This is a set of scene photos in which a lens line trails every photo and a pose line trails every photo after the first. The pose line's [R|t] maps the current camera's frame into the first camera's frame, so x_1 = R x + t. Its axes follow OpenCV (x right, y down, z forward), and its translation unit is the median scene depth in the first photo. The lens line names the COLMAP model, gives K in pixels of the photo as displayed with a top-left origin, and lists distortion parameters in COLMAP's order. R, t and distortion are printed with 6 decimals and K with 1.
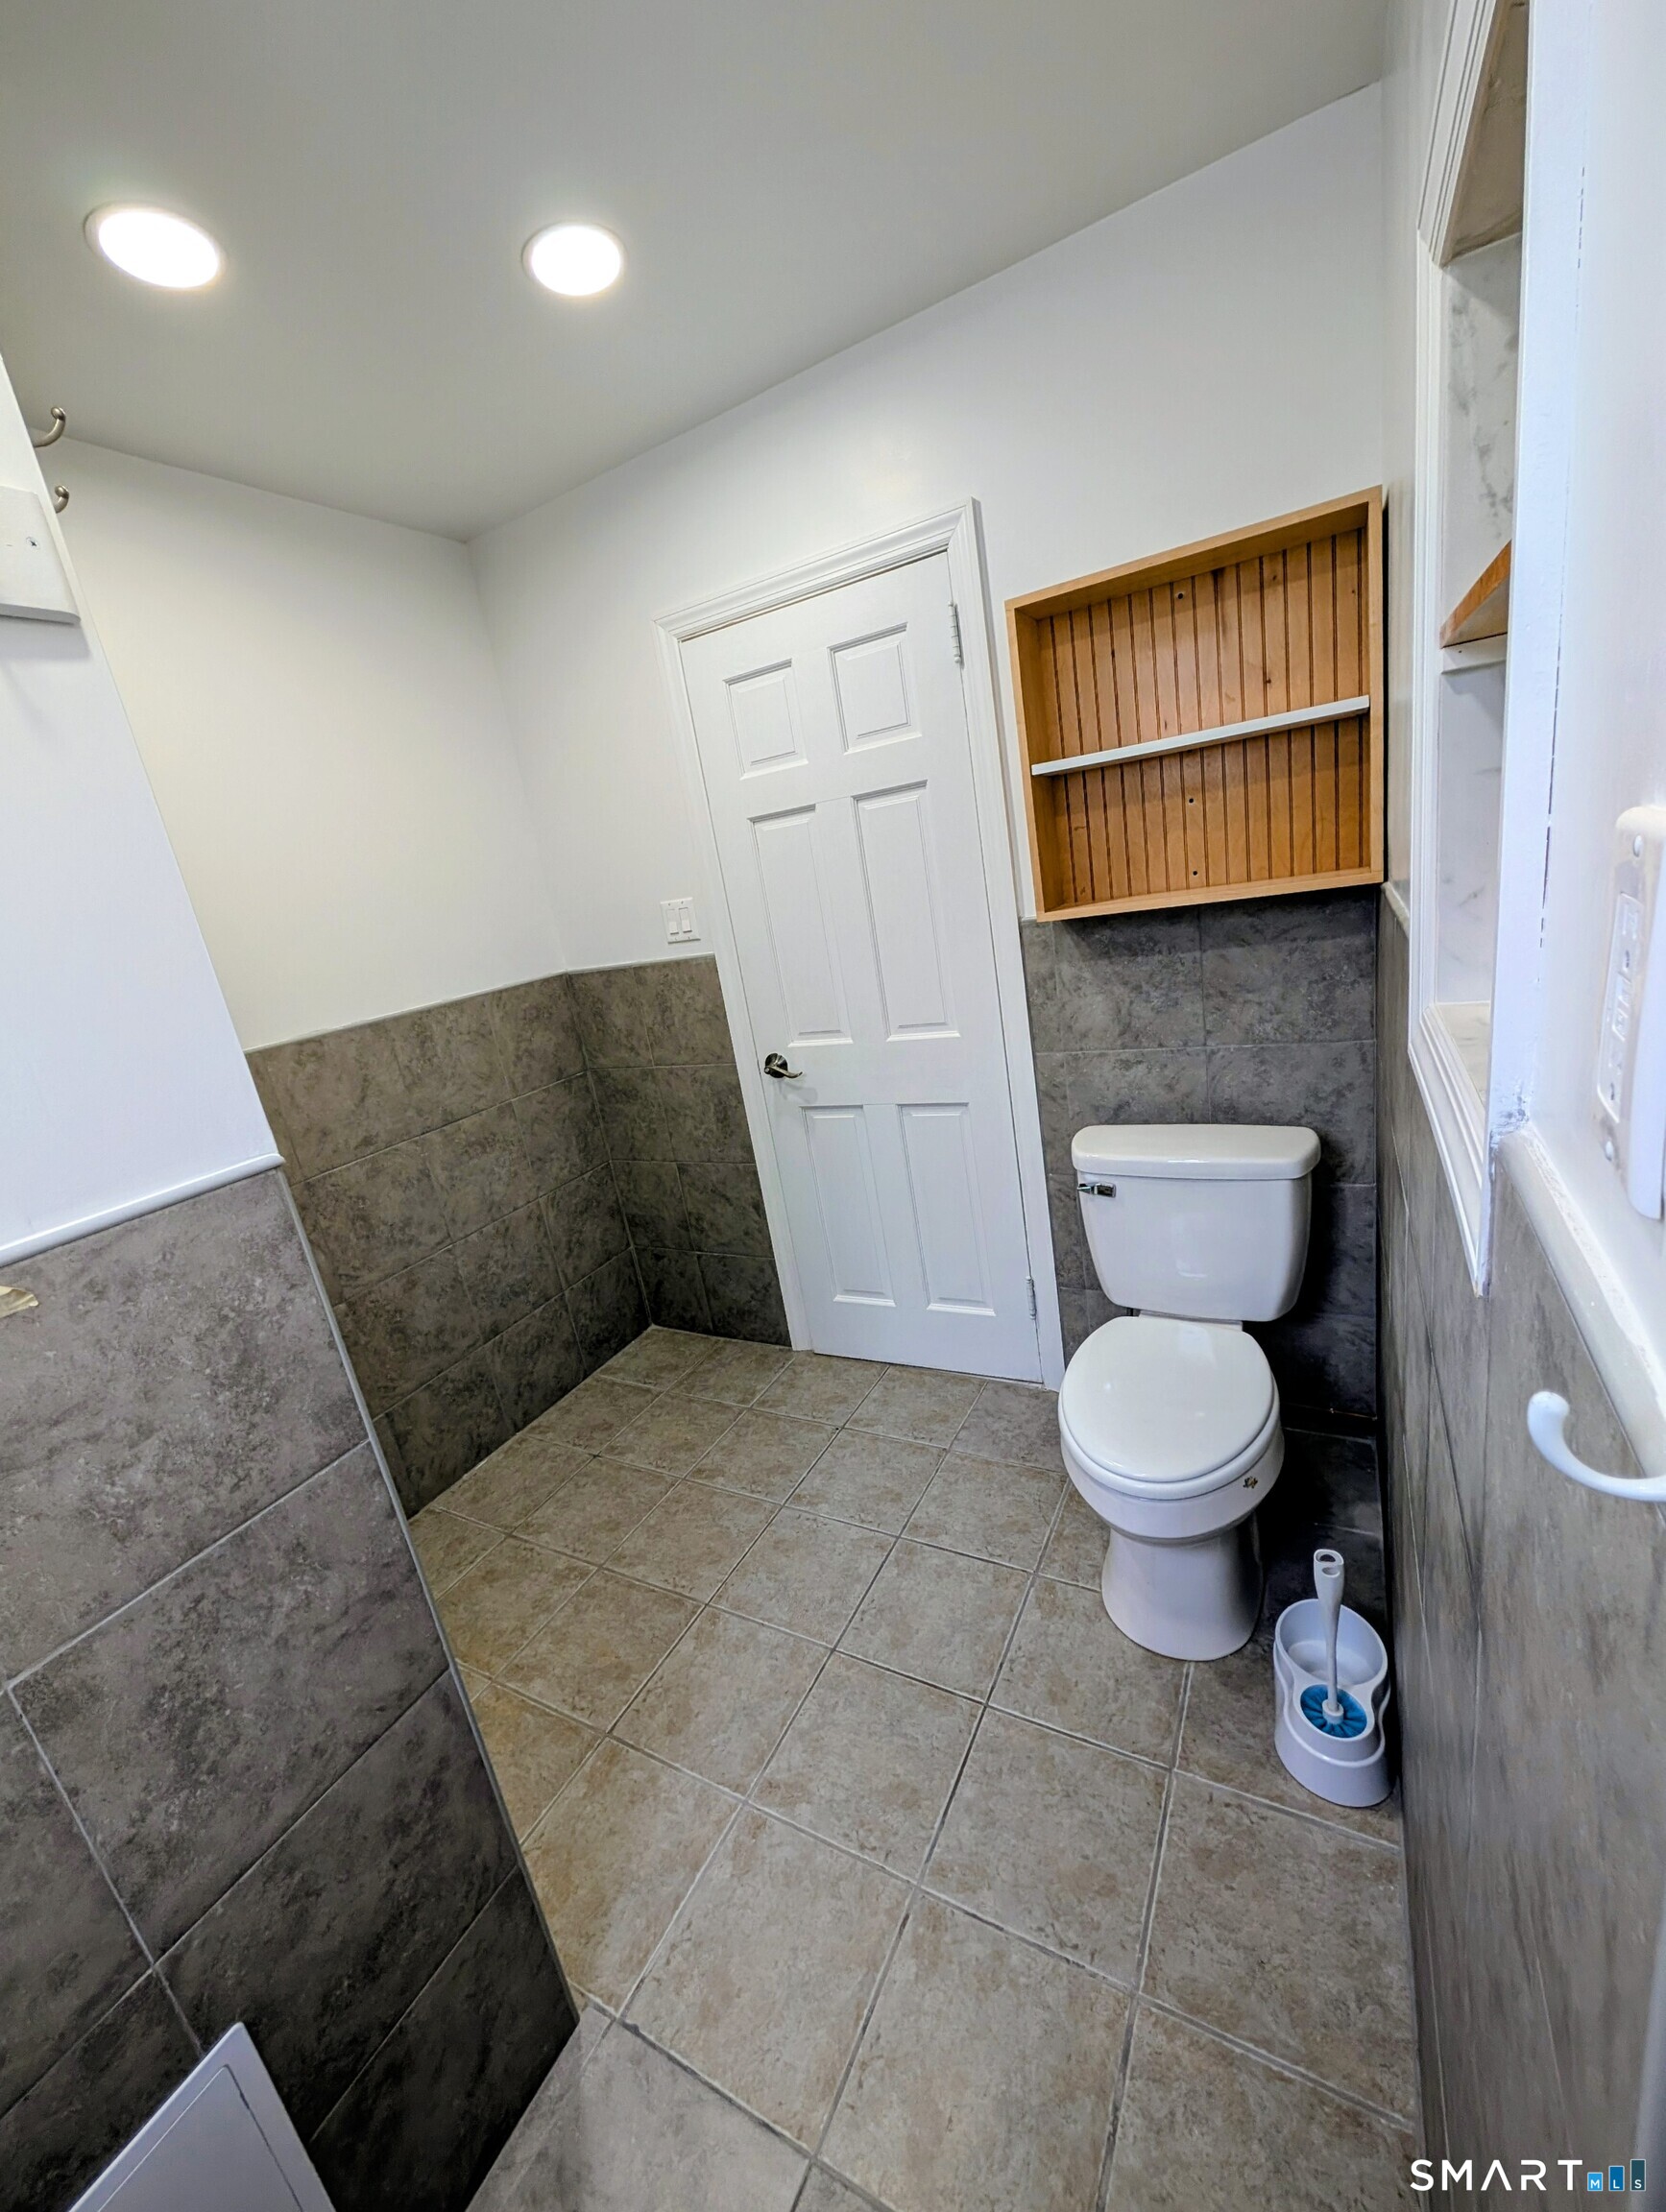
lens RADIAL K [[864.0, 0, 841.2], [0, 864.0, 1109.7], [0, 0, 1]] dist [0.000777, 0.000044]
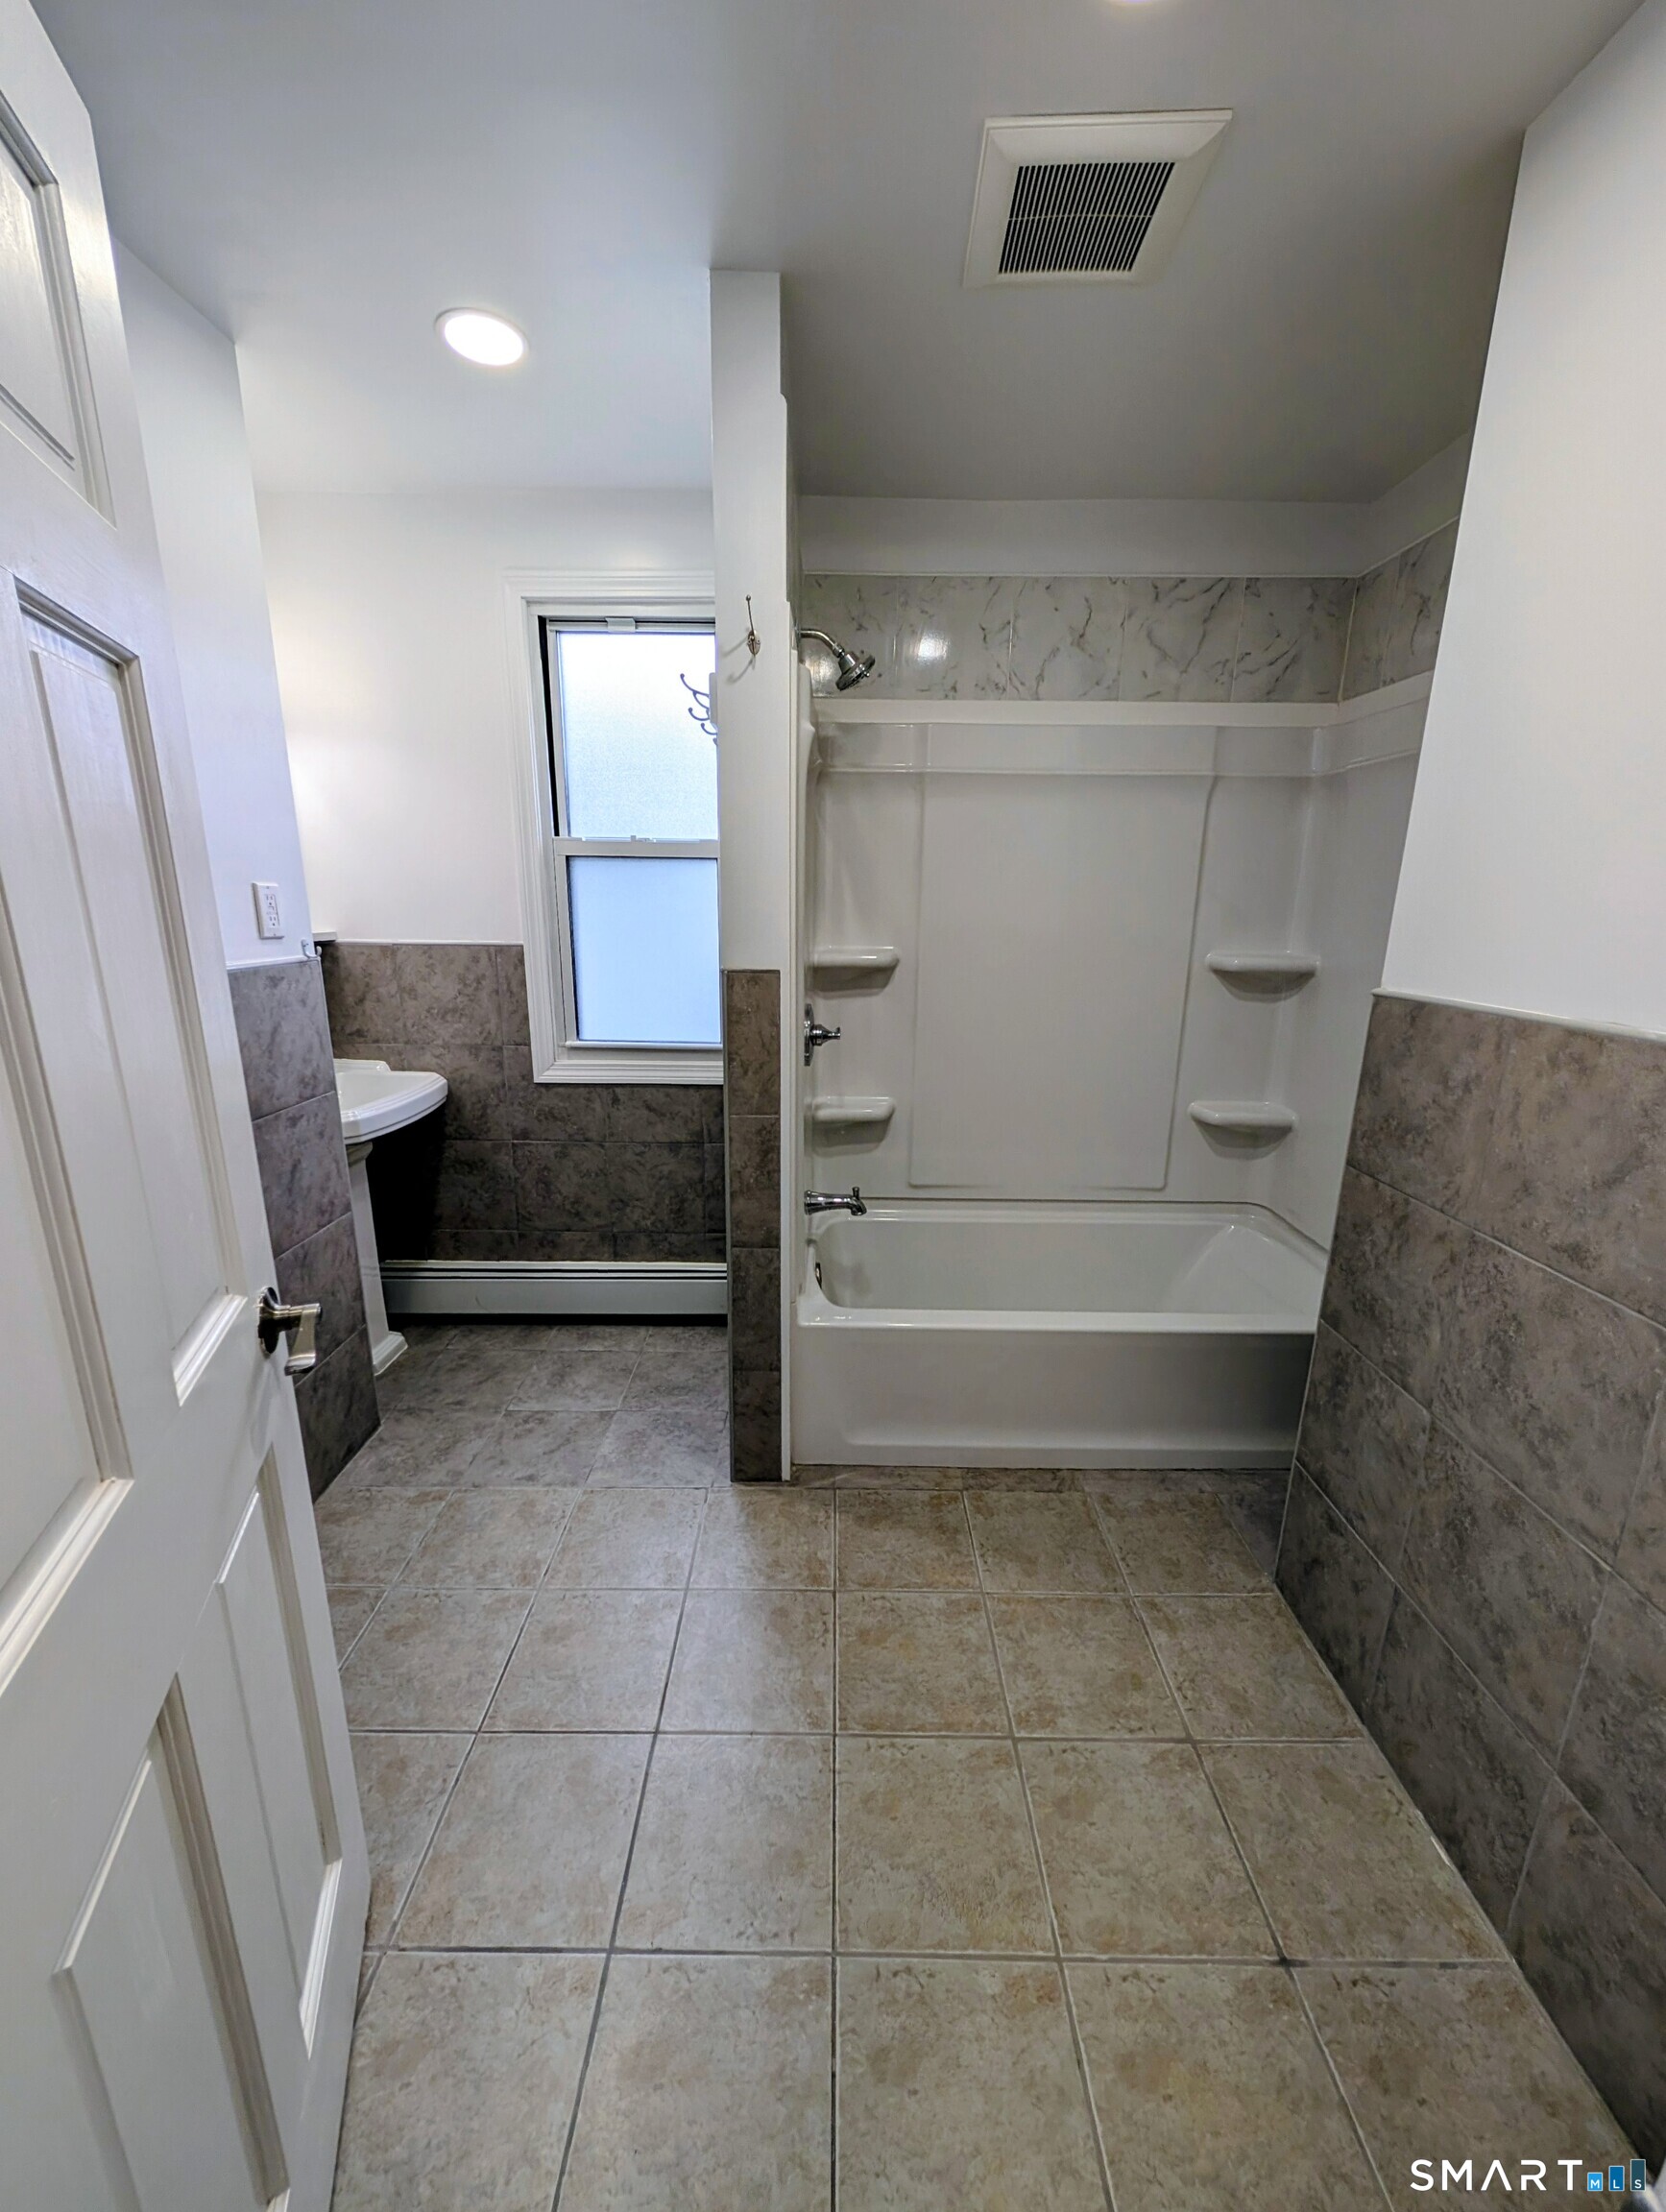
lens RADIAL K [[864.0, 0, 841.2], [0, 864.0, 1109.7], [0, 0, 1]] dist [0.000777, 0.000044]
pose [[-0.876235, 0.257934, -0.407041, 0.017173], [0.002004, 0.846630, 0.532178, -0.322397], [0.481880, 0.465497, -0.742364, 1.185811]]
